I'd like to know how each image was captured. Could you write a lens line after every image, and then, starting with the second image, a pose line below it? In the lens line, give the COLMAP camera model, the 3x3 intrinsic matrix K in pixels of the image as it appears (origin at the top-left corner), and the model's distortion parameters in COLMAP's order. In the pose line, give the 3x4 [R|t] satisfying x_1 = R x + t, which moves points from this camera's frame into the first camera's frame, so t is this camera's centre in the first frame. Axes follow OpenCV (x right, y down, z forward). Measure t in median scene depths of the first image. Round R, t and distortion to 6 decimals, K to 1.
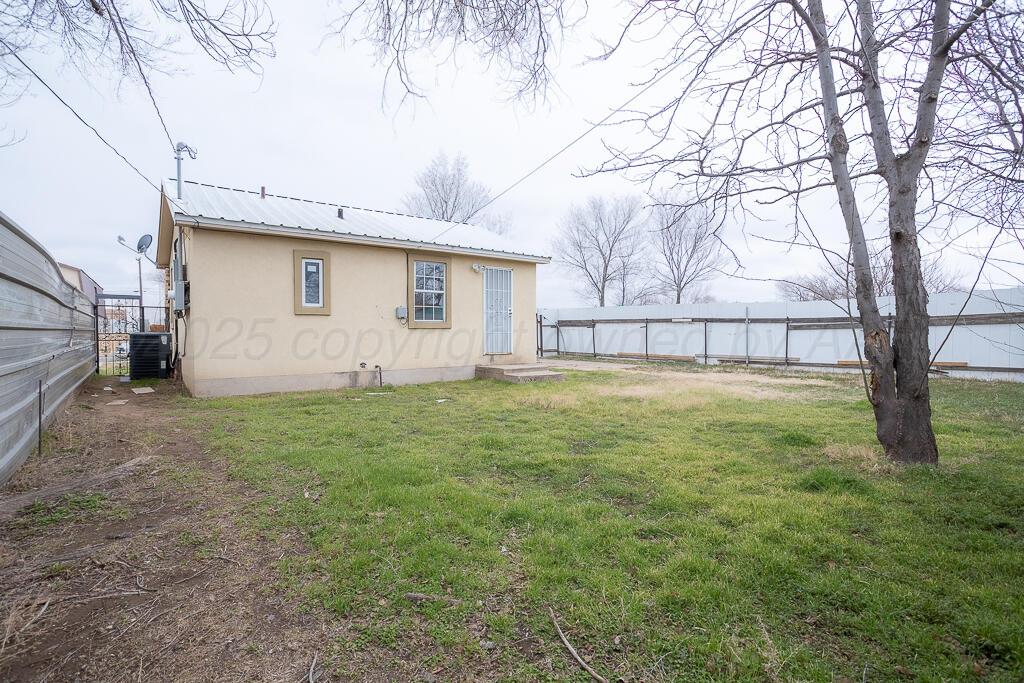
lens RADIAL K [[494.0, 0, 512.0], [0, 494.0, 341.5], [0, 0, 1]] dist [-0.060812, 0.039845]
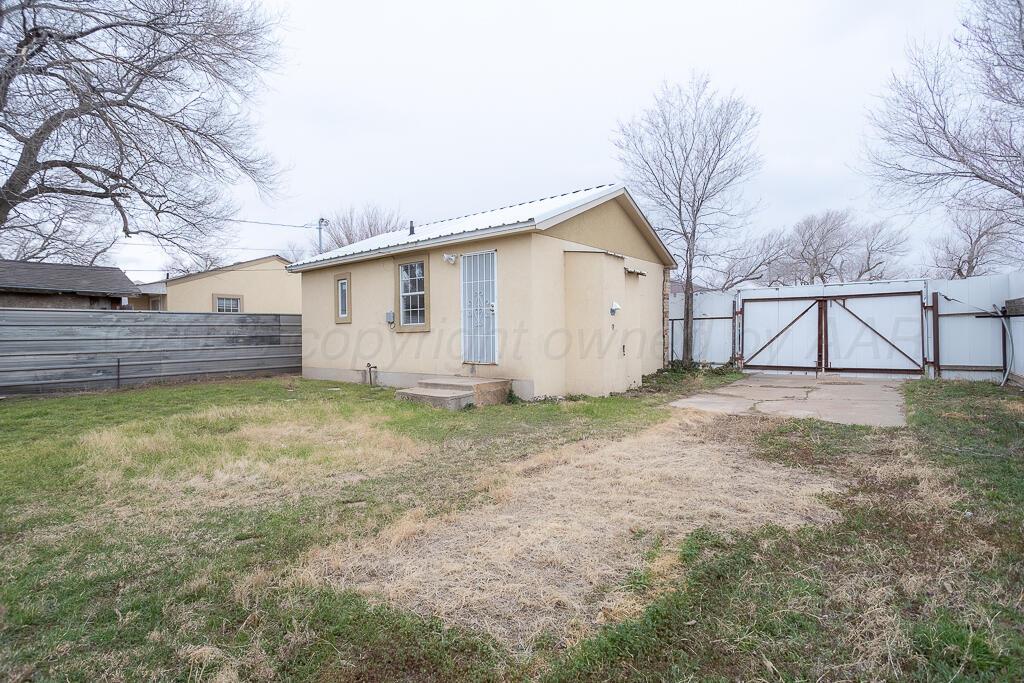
lens RADIAL K [[494.0, 0, 512.0], [0, 494.0, 341.5], [0, 0, 1]] dist [-0.060812, 0.039845]
pose [[0.251168, 0.015097, -0.967826, 0.806767], [-0.004129, 0.999886, 0.014526, -0.022817], [0.967935, 0.000348, 0.251201, 0.941152]]
